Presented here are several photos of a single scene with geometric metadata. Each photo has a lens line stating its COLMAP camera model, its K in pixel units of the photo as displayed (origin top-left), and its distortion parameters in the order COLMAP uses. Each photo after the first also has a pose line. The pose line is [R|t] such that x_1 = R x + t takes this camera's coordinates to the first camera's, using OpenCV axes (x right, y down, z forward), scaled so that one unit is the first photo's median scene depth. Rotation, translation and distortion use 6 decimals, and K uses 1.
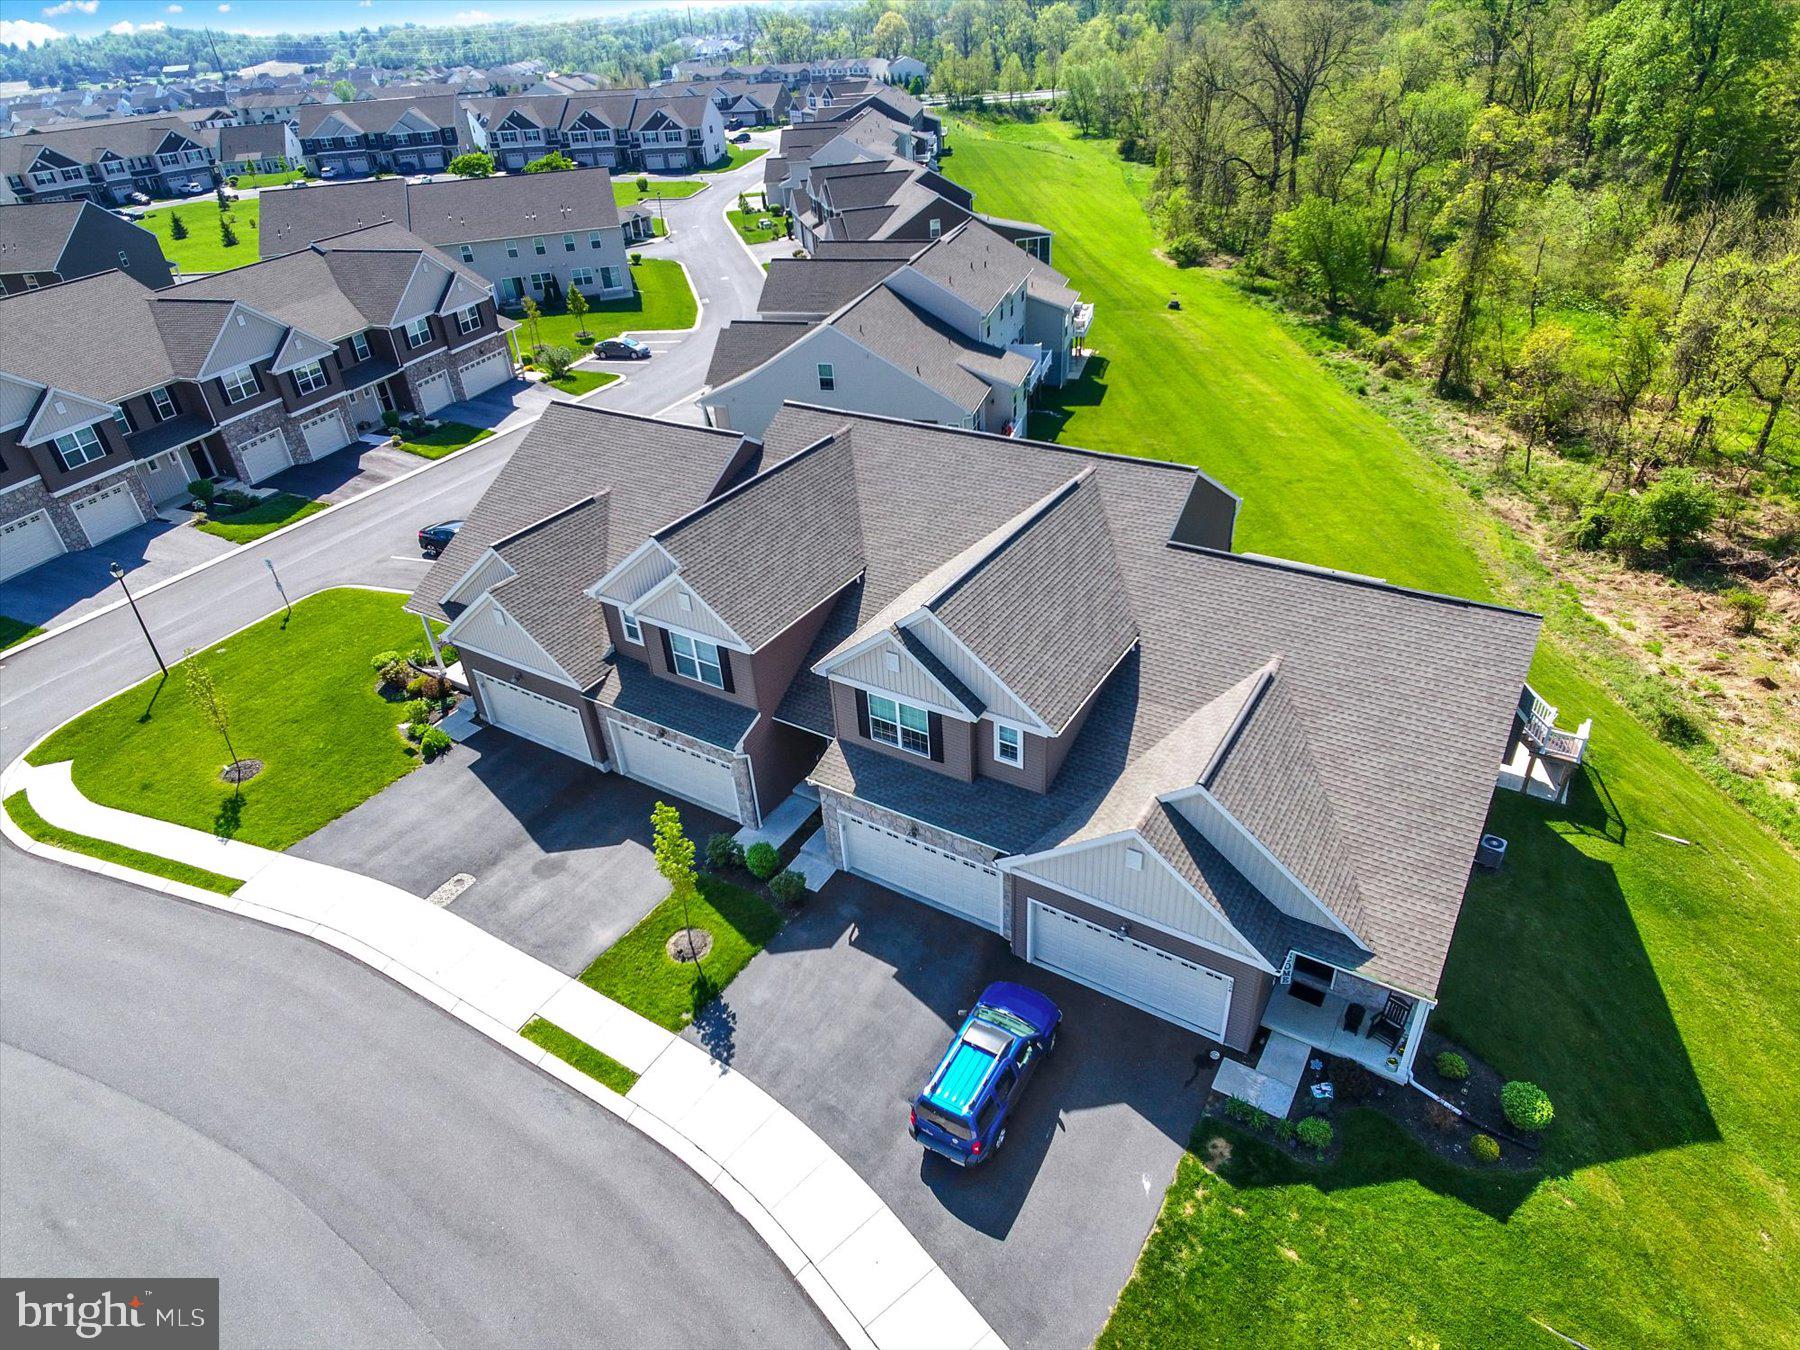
lens RADIAL K [[1056.2, 0, 908.2], [0, 1056.2, 677.6], [0, 0, 1]] dist [0.002616, -0.002266]
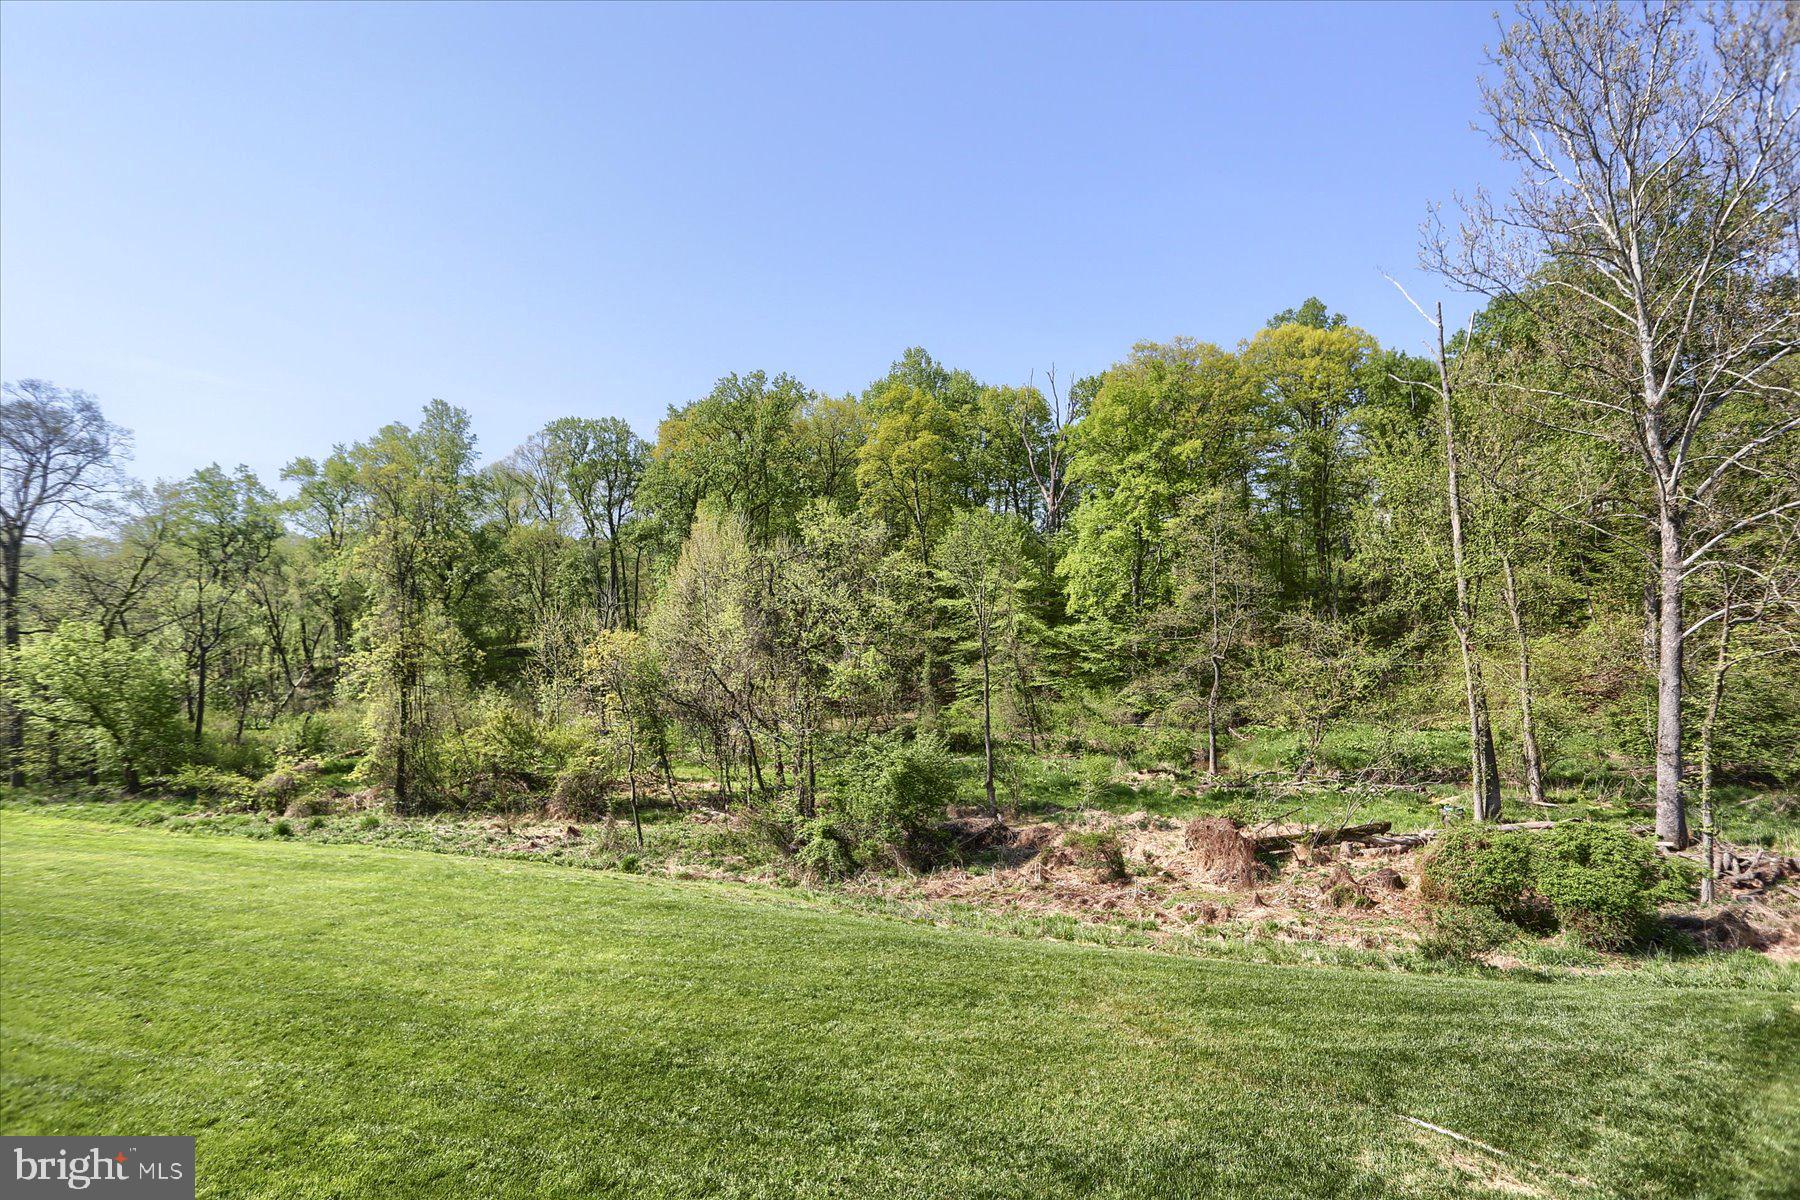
lens RADIAL K [[946.8, 0, 900.0], [0, 946.8, 600.0], [0, 0, 1]] dist [-0.053907, -0.000092]
pose [[0.408294, 0.041174, 0.911921, 0.140987], [0.509220, 0.818834, -0.264964, -0.098011], [-0.757622, 0.572552, 0.313358, 0.749981]]
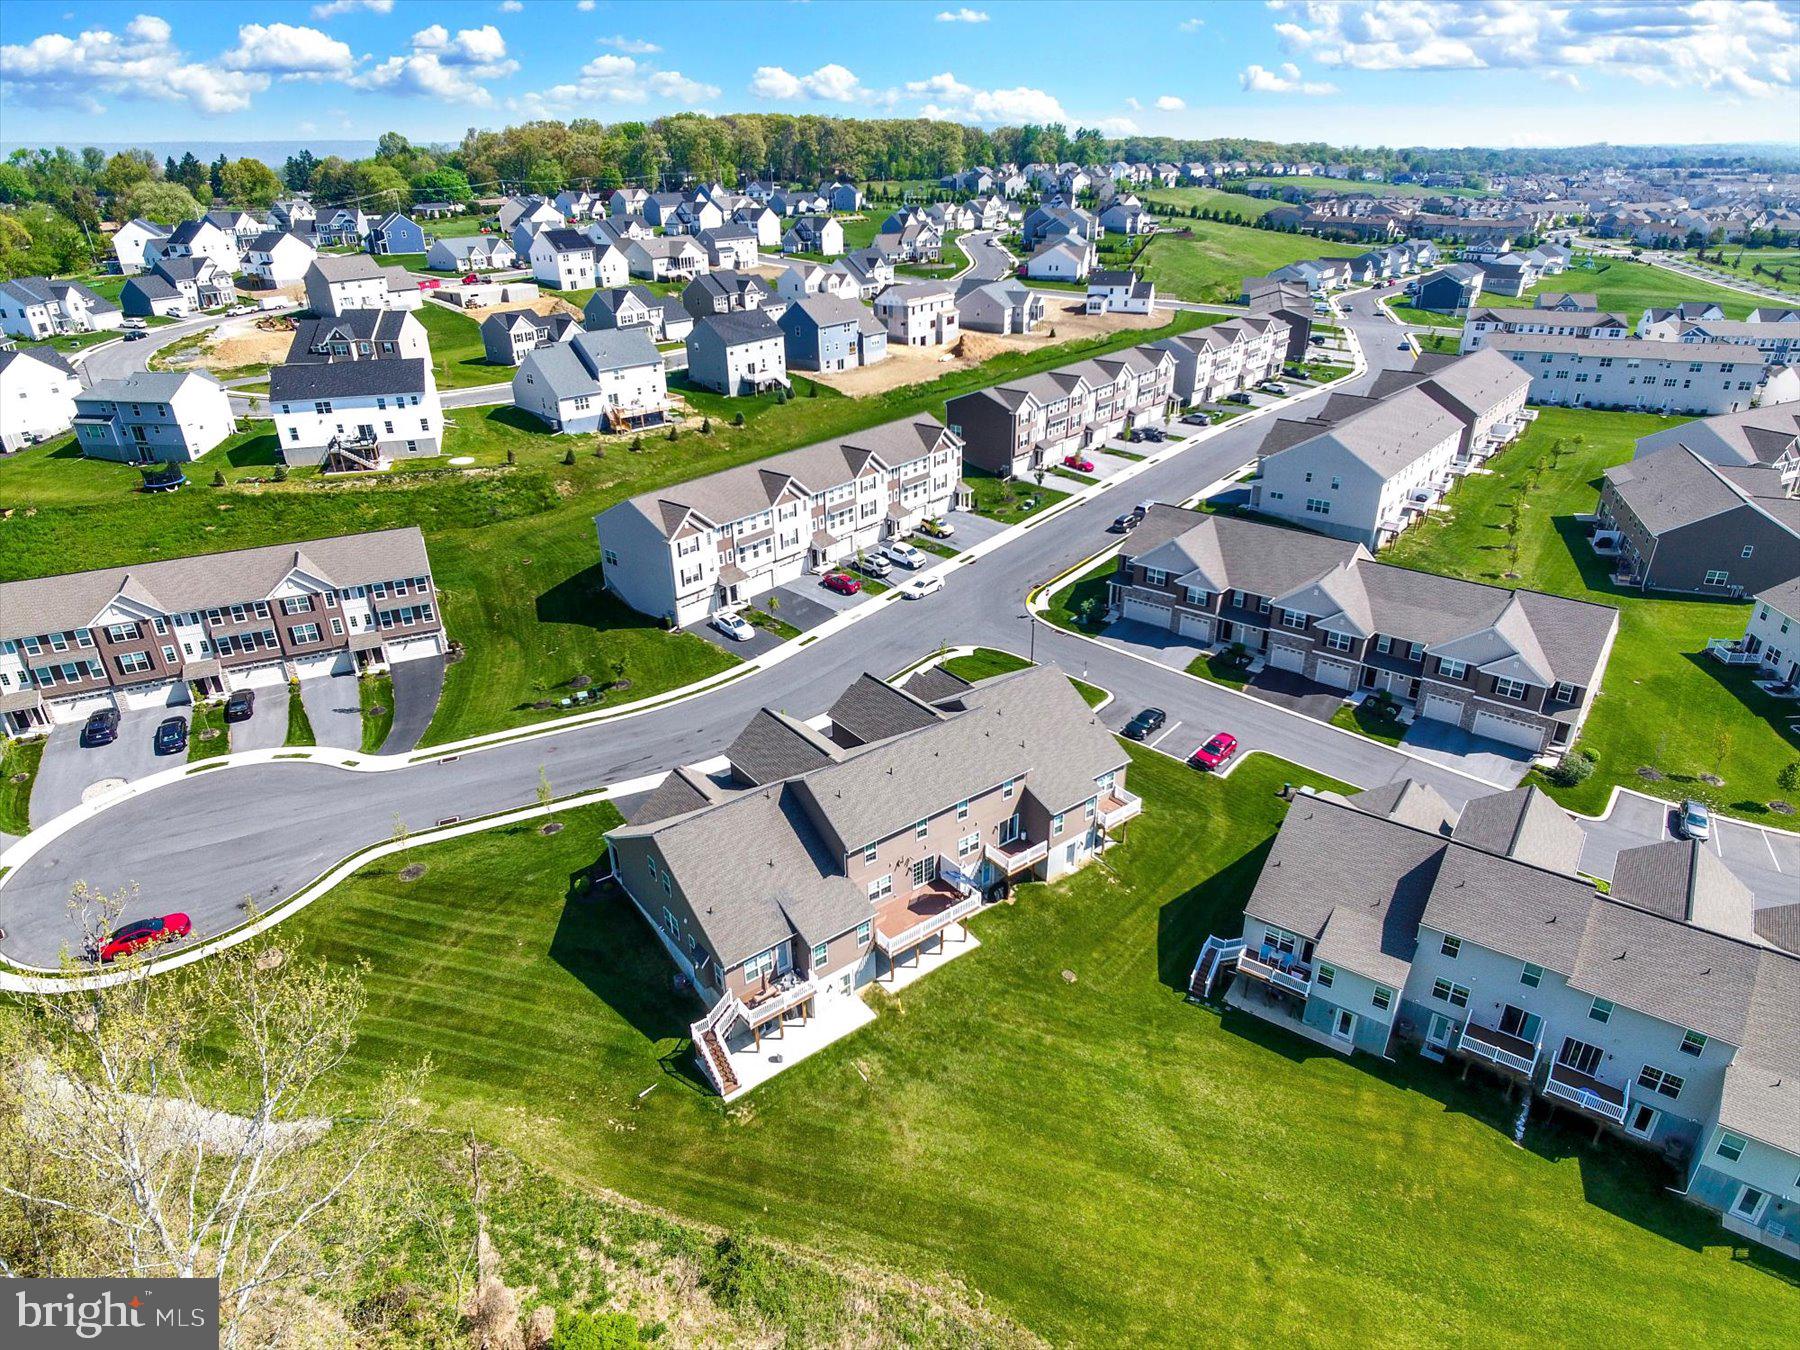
lens RADIAL K [[1056.2, 0, 908.2], [0, 1056.2, 677.6], [0, 0, 1]] dist [0.002616, -0.002266]
pose [[-0.340227, 0.472871, -0.812797, 1.054365], [-0.486518, 0.651161, 0.582485, -0.959074], [0.804702, 0.593618, 0.008517, 0.583373]]
